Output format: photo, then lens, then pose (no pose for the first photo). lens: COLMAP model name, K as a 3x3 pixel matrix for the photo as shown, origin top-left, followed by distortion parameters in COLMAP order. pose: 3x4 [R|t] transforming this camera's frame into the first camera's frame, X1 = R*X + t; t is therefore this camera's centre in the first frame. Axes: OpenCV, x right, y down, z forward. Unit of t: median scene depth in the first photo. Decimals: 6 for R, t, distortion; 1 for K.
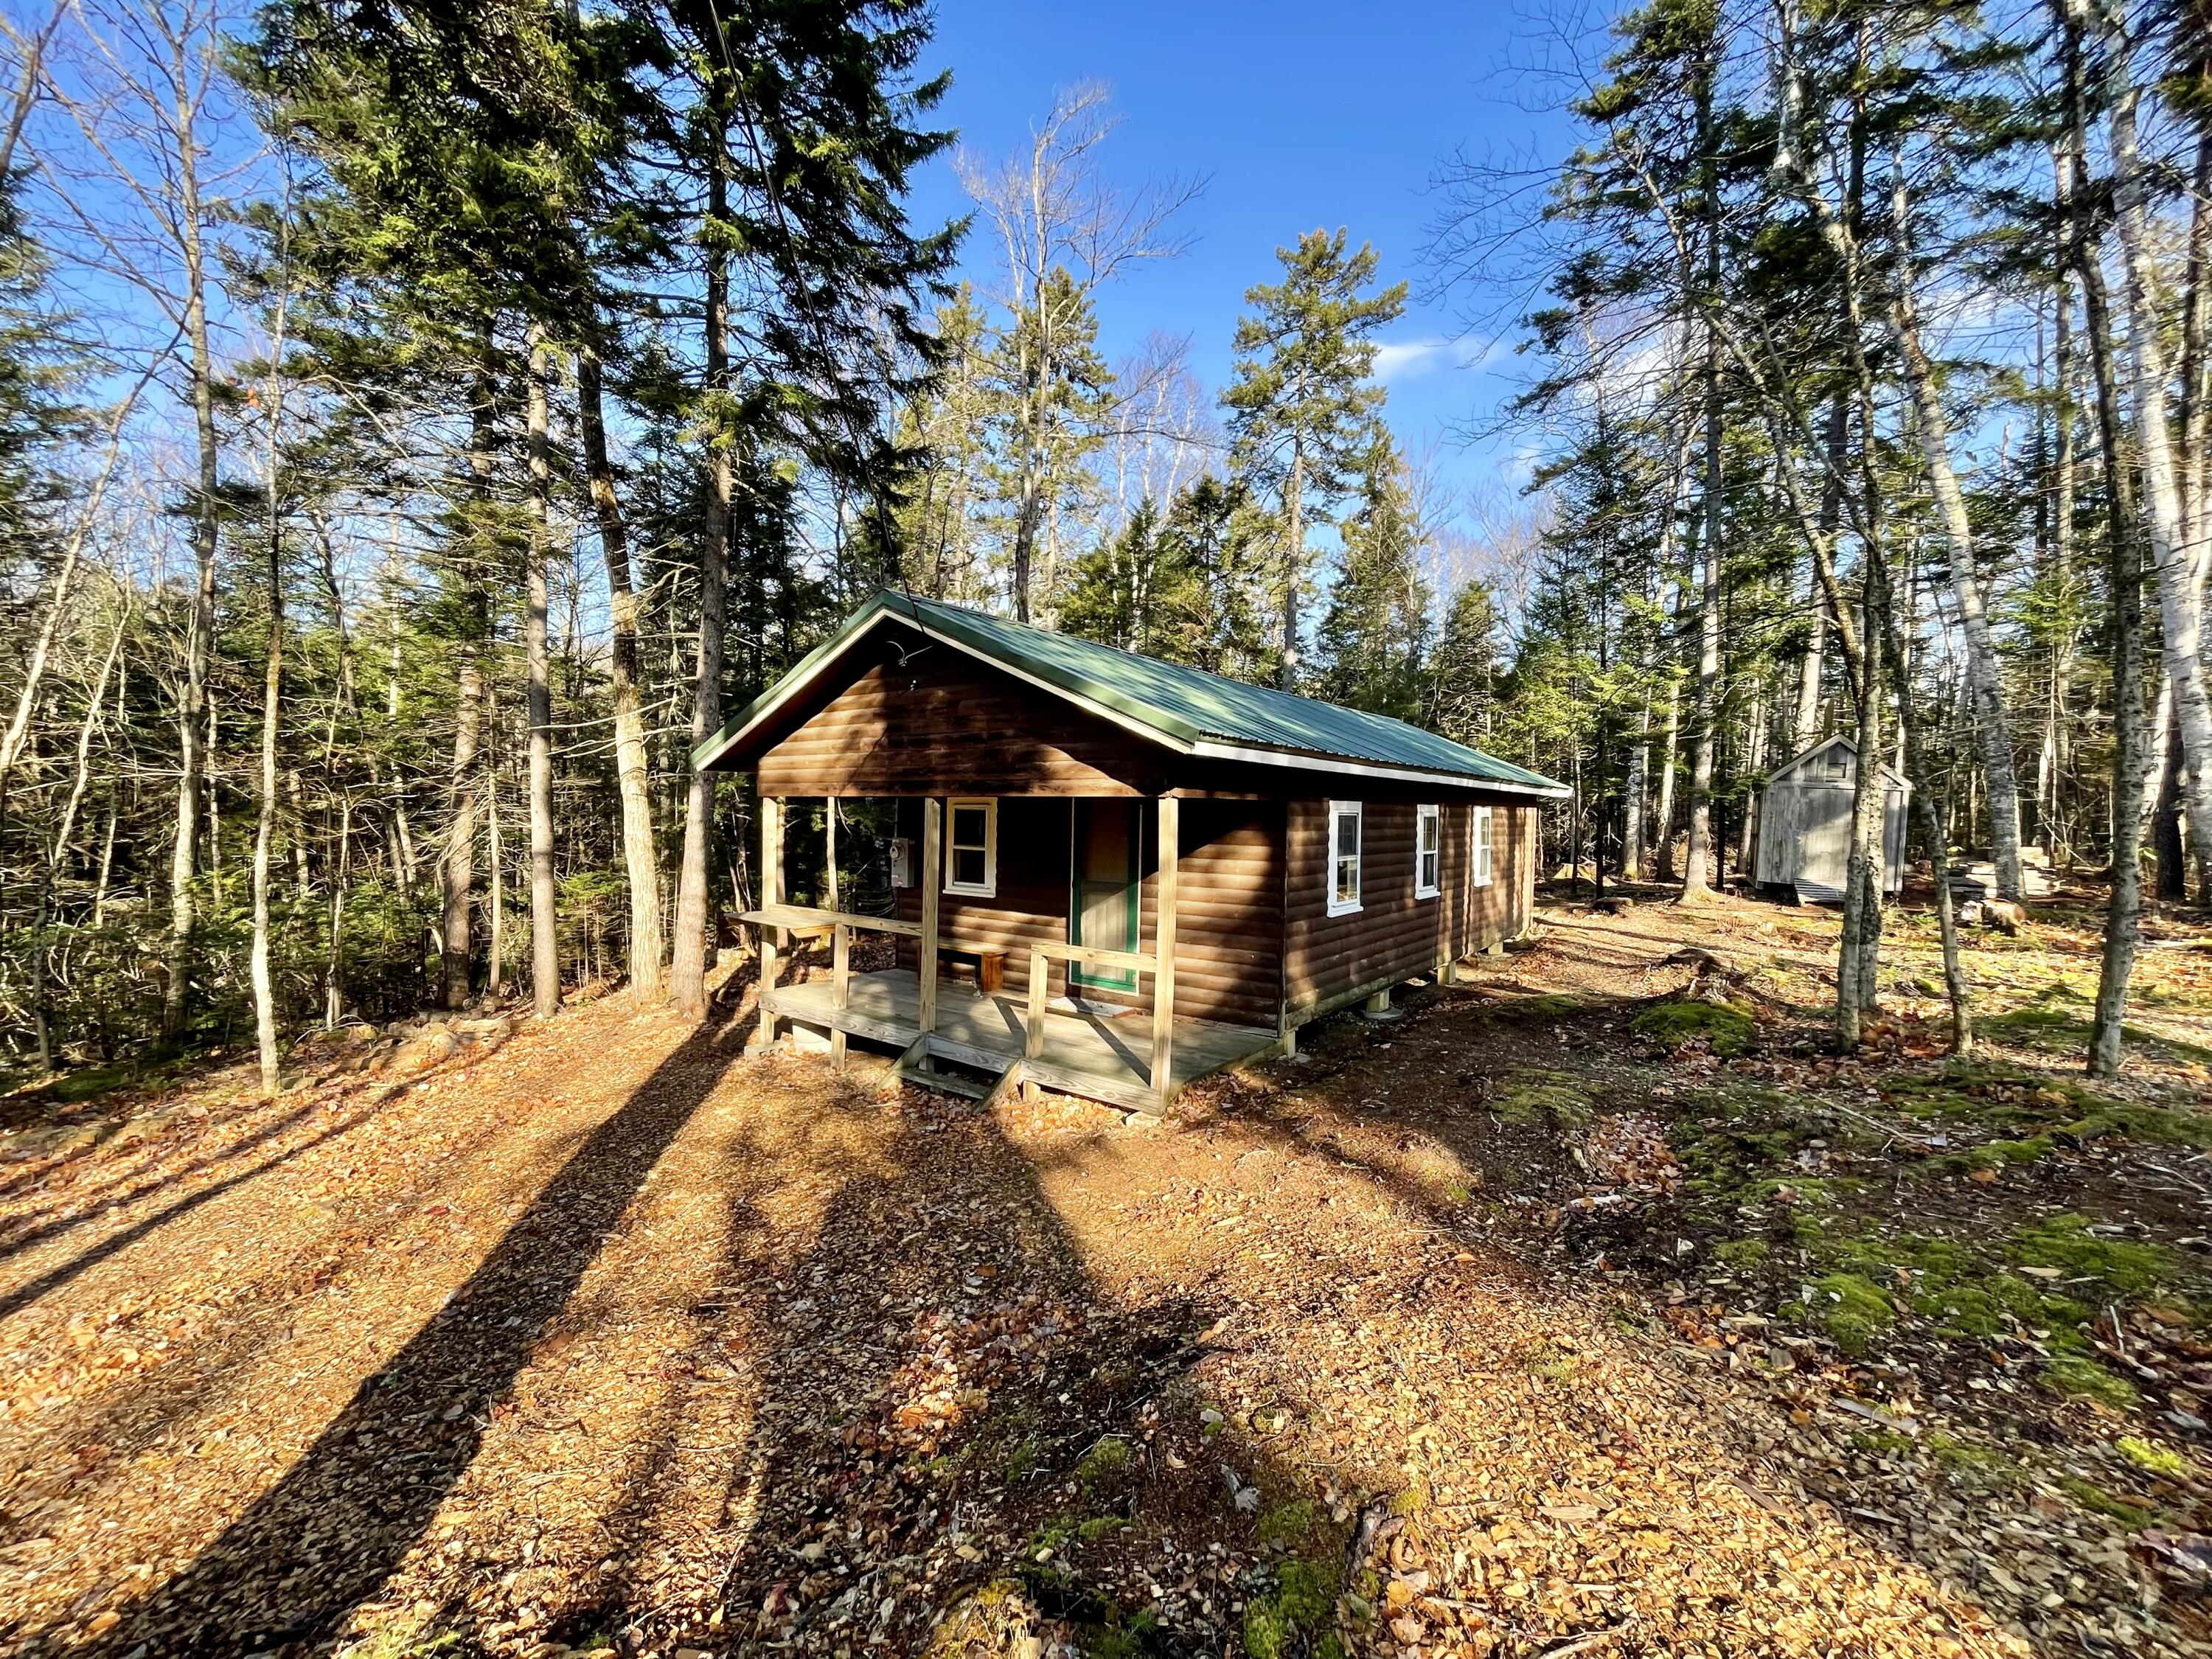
lens RADIAL K [[887.4, 0, 1106.0], [0, 887.4, 832.5], [0, 0, 1]] dist [0.001835, -0.000122]
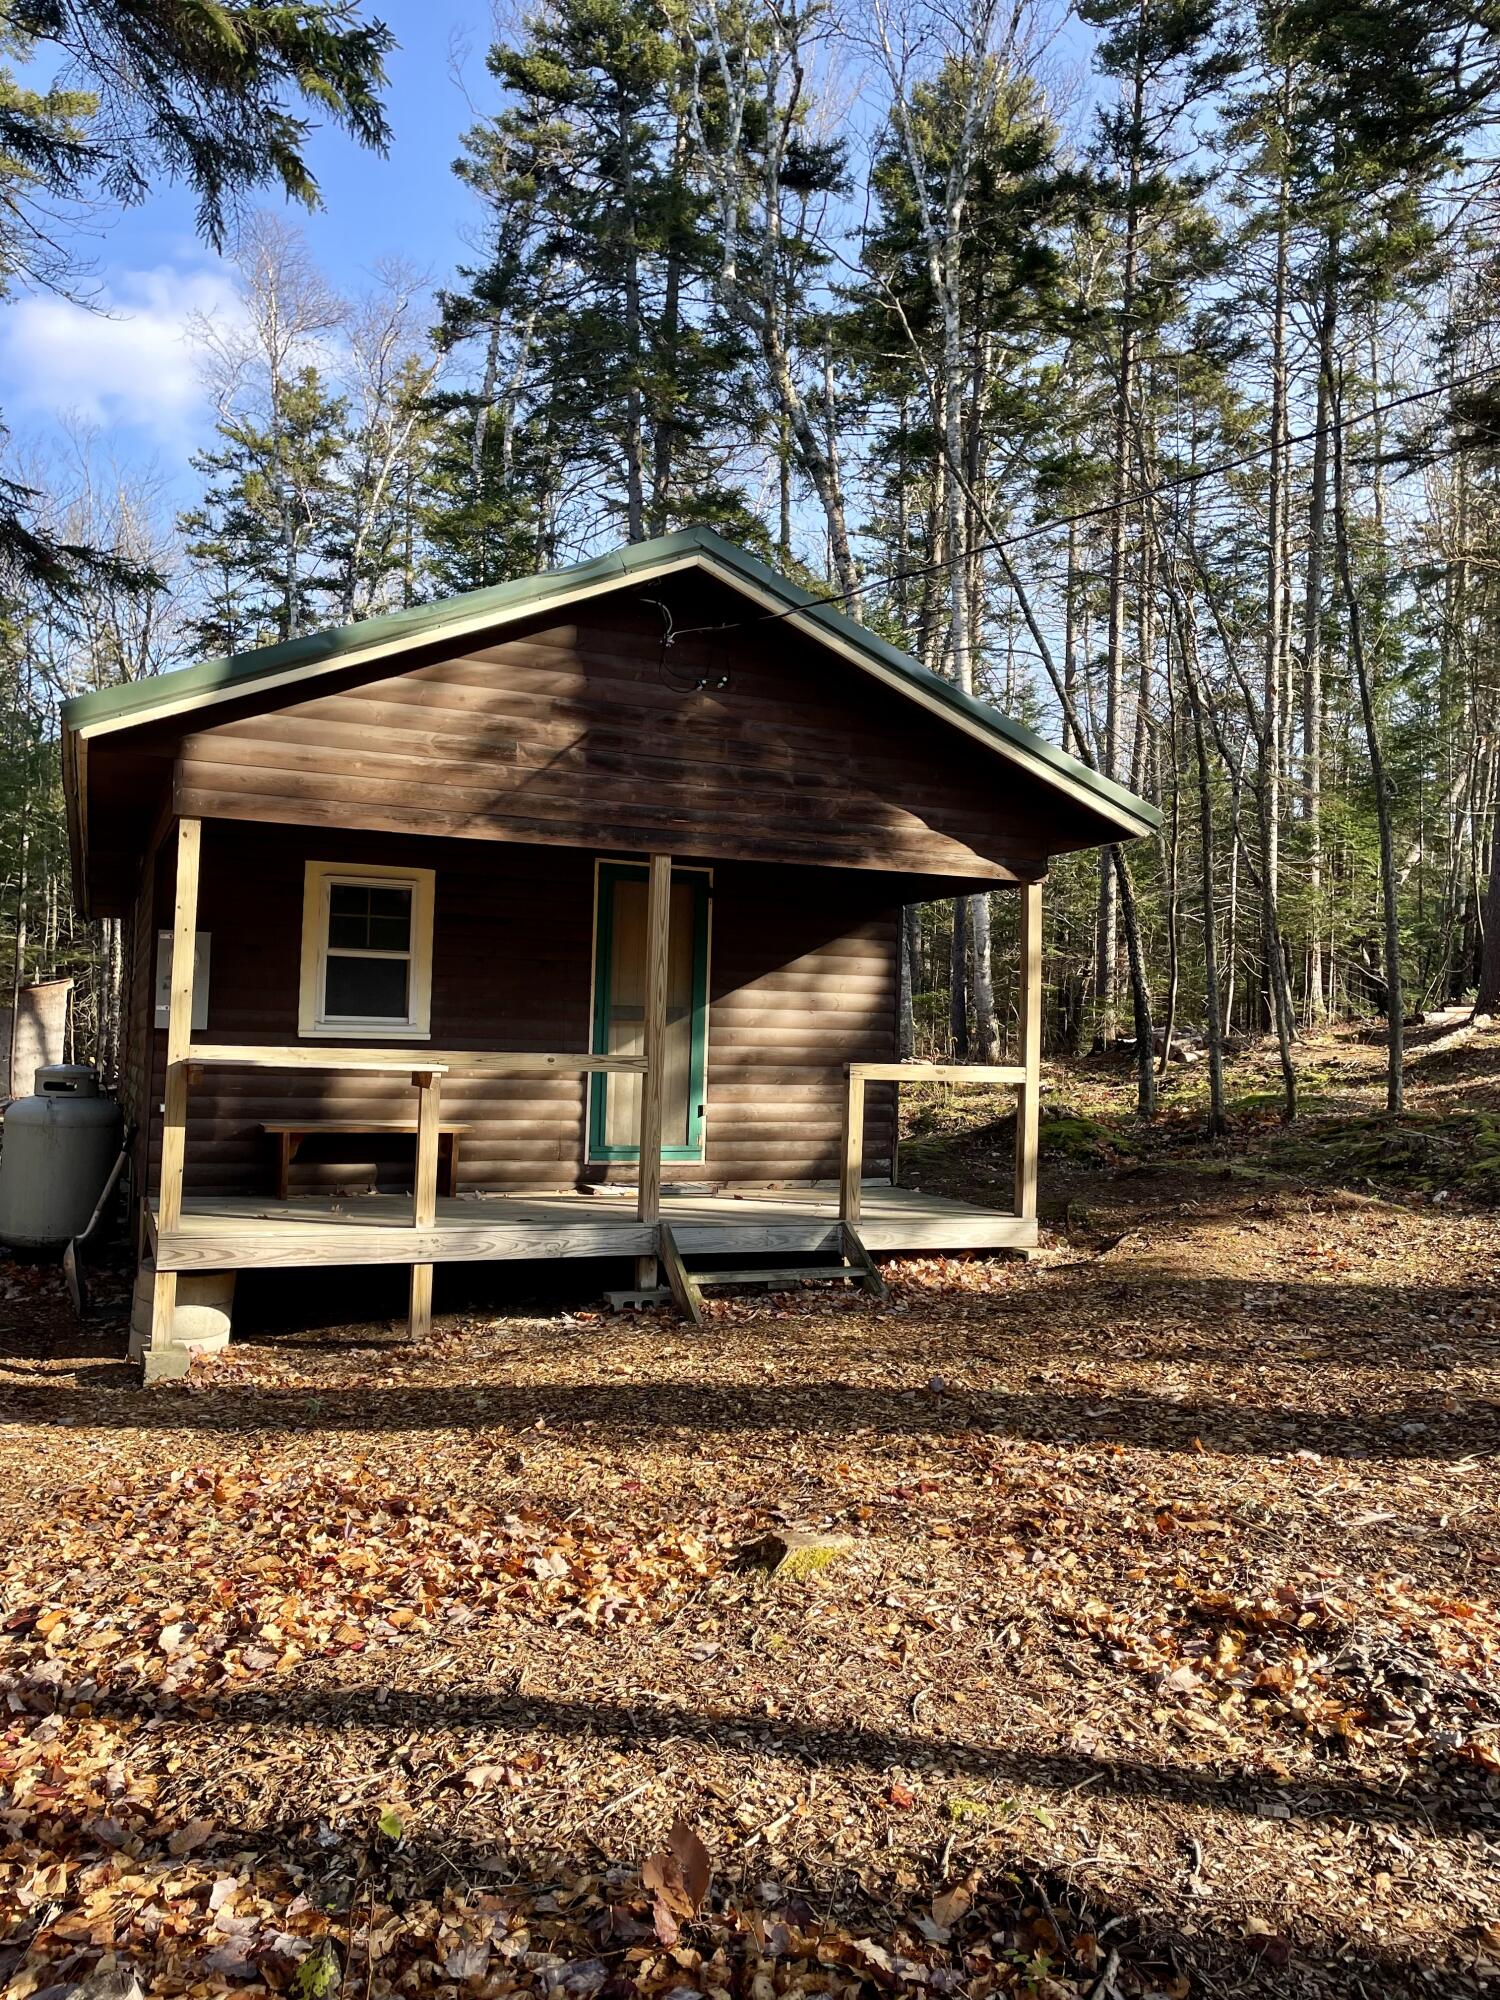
lens RADIAL K [[1512.0, 0, 750.3], [0, 1512.0, 998.2], [0, 0, 1]] dist [0.002032, 0.000226]
pose [[0.516962, 0.029779, 0.855490, -0.807669], [-0.001172, 0.999418, -0.034081, 0.074394], [-0.856008, 0.016616, 0.516696, 0.275122]]
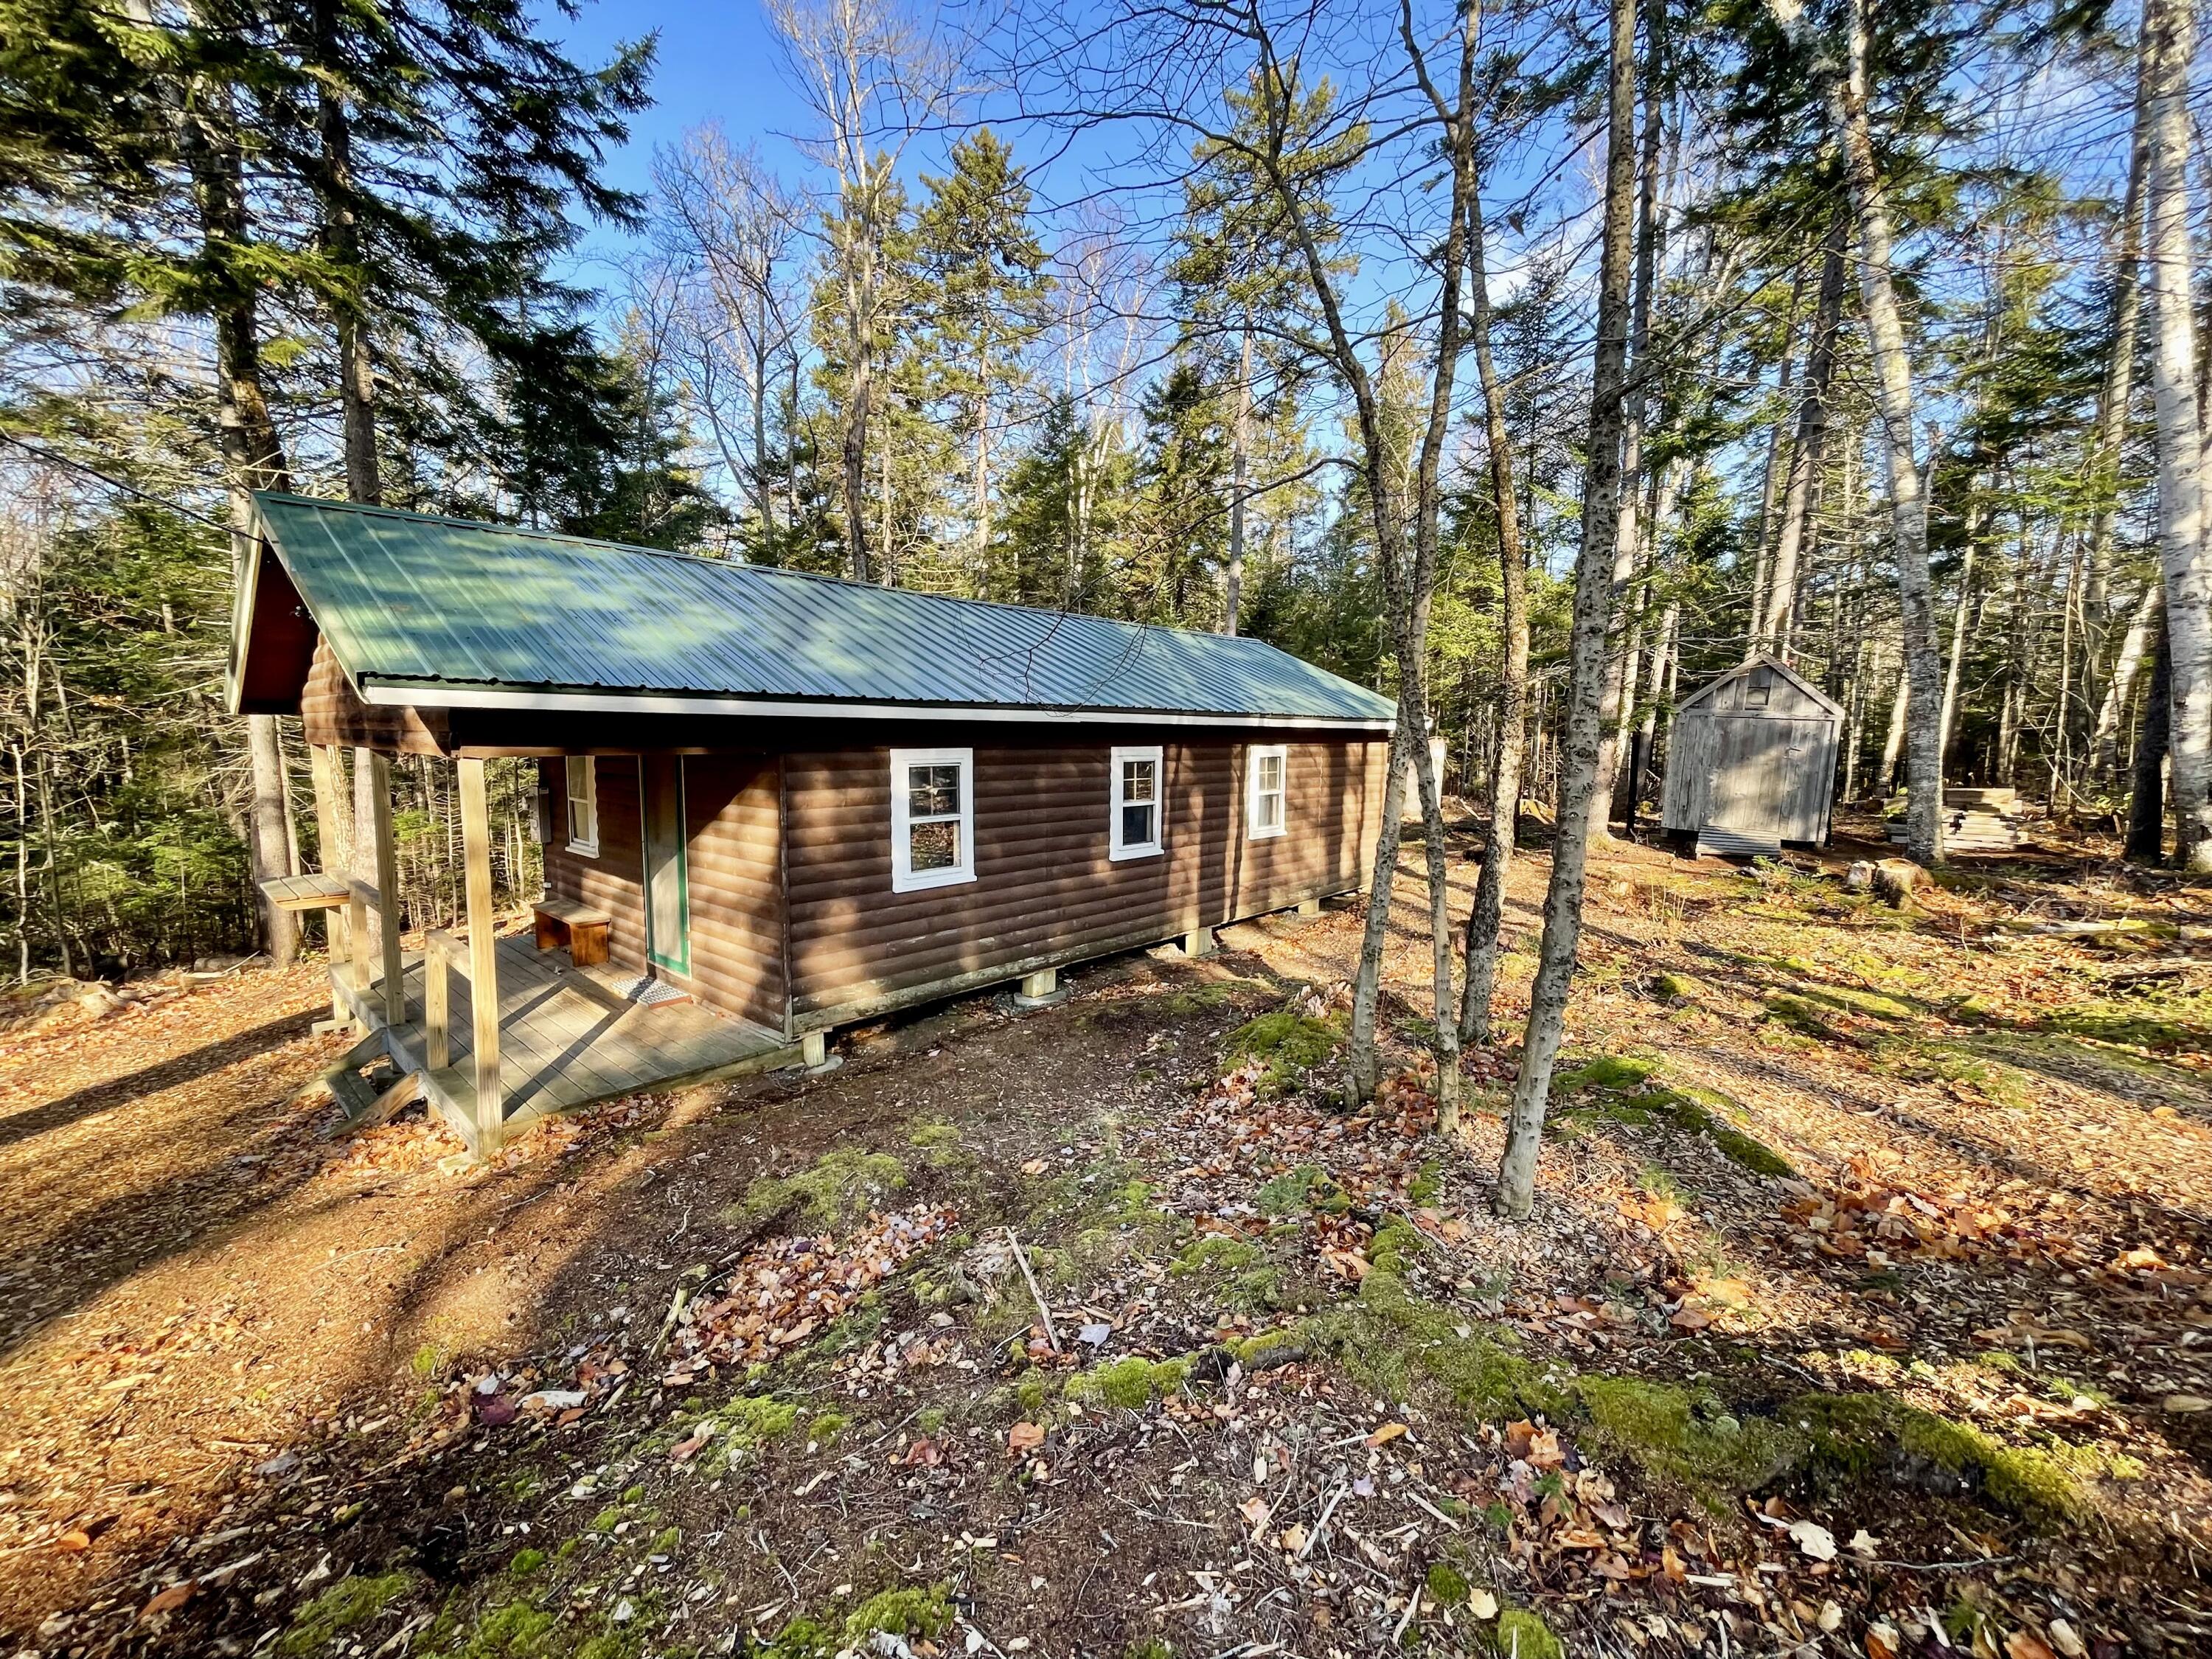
lens RADIAL K [[887.4, 0, 1105.5], [0, 887.4, 831.4], [0, 0, 1]] dist [0.001835, -0.000122]
pose [[0.996619, 0.004542, -0.082036, 0.413157], [0.002646, 0.996179, 0.087292, -0.026003], [0.082119, -0.087214, 0.992799, 0.166214]]
